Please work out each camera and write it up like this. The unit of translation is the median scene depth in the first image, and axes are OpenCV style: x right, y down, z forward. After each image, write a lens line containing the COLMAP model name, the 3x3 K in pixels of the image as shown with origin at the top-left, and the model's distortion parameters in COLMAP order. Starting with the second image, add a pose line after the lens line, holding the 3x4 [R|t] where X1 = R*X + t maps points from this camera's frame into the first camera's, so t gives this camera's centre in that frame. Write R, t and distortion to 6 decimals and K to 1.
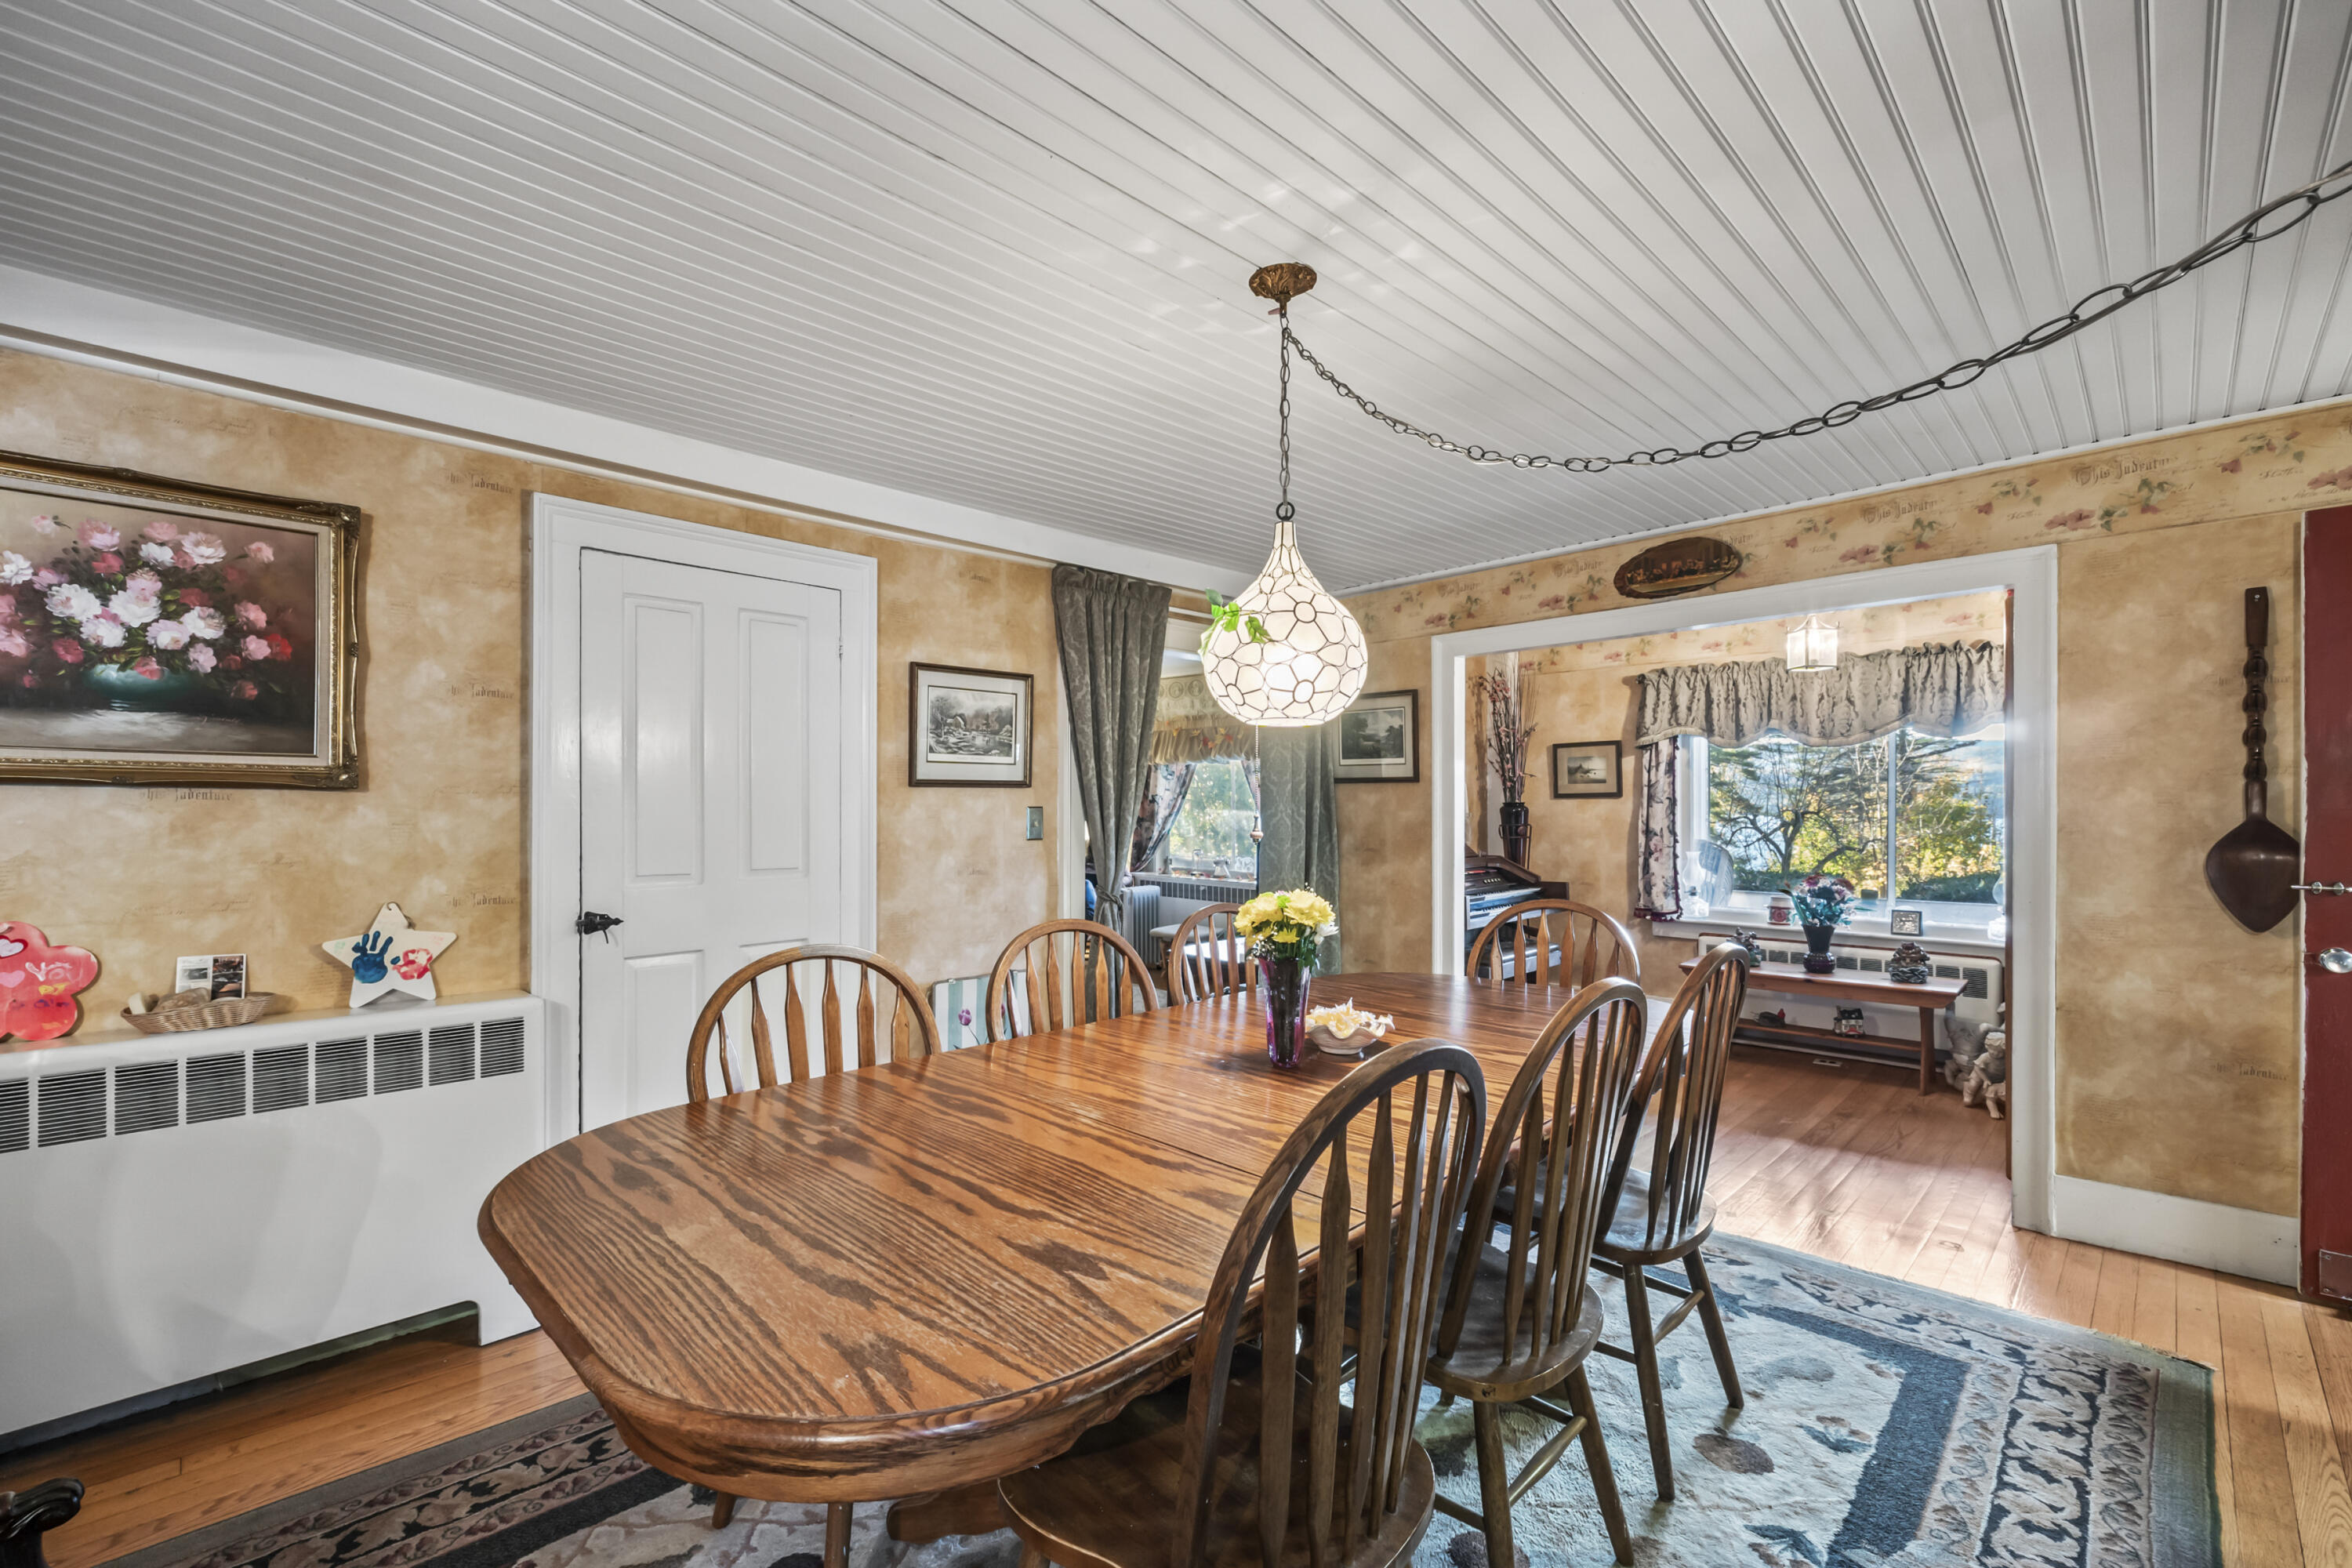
lens RADIAL K [[1002.8, 0, 1179.7], [0, 1002.8, 796.2], [0, 0, 1]] dist [-0.003227, -0.000422]
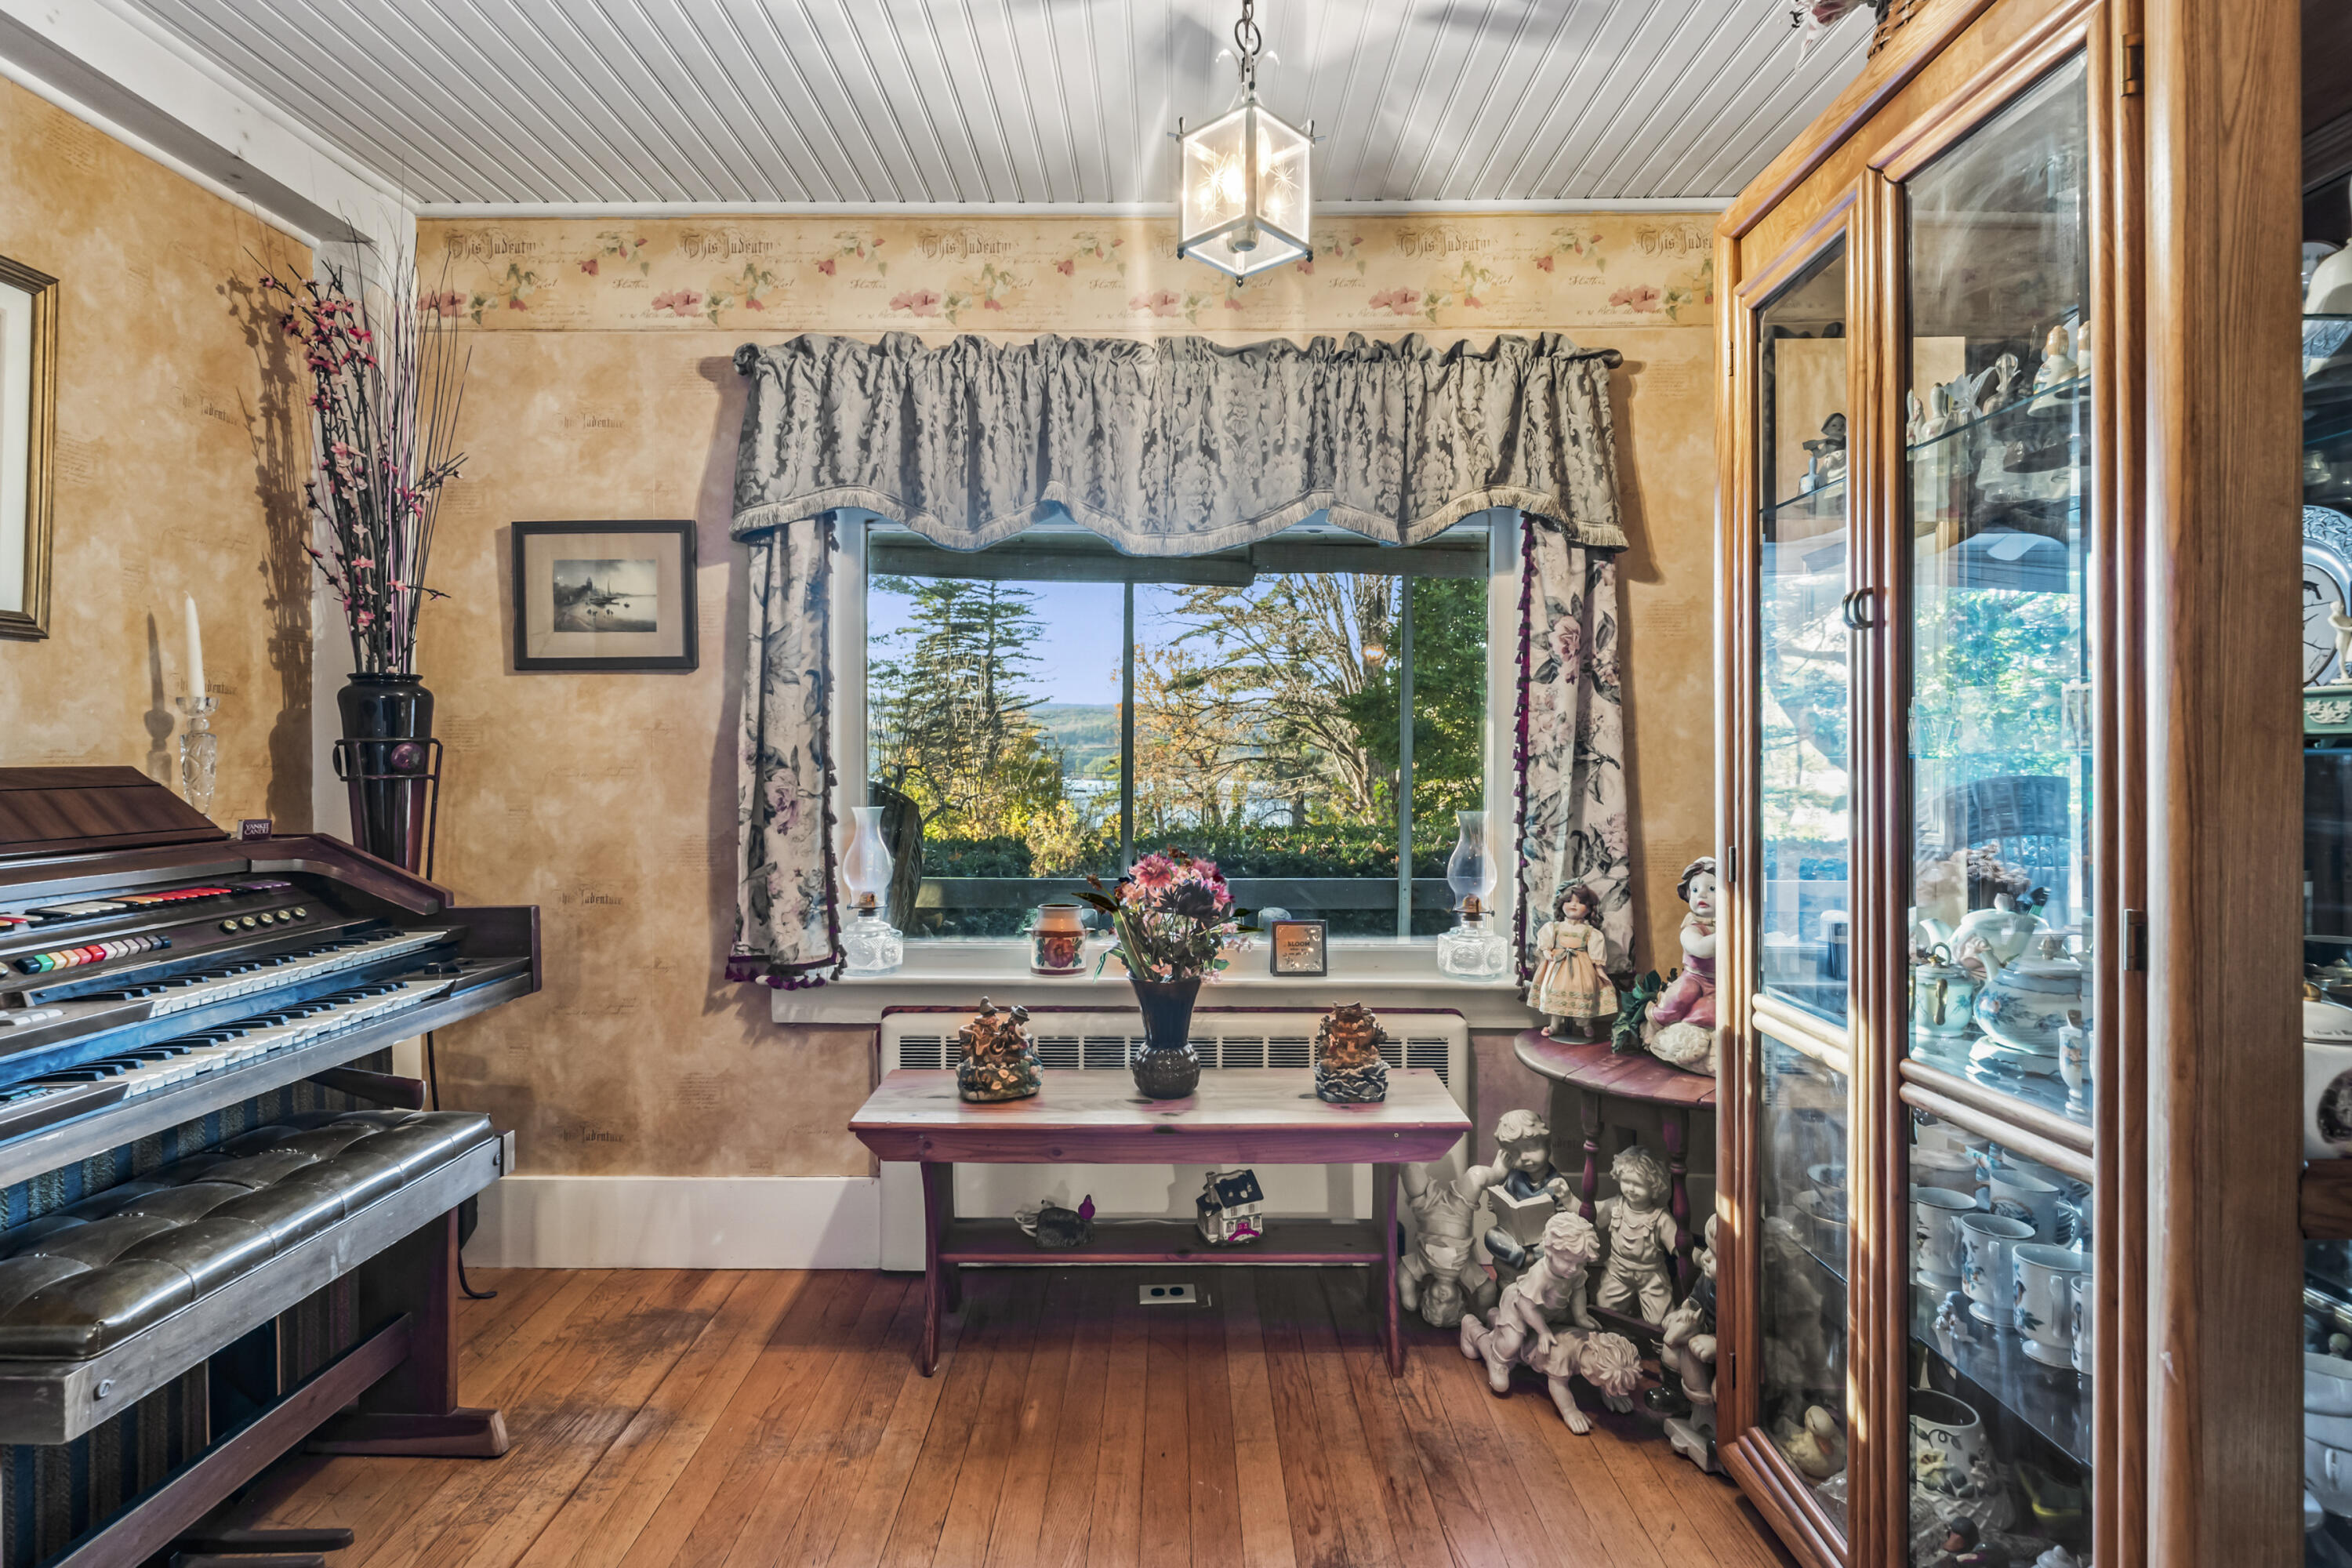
lens RADIAL K [[1270.3, 0, 1179.7], [0, 1270.3, 772.1], [0, 0, 1]] dist [-0.012493, 0.000109]
pose [[0.715411, -0.003071, 0.698697, 0.242403], [-0.009729, 0.999850, 0.014357, 0.032515], [-0.698636, -0.017069, 0.715273, 0.541101]]
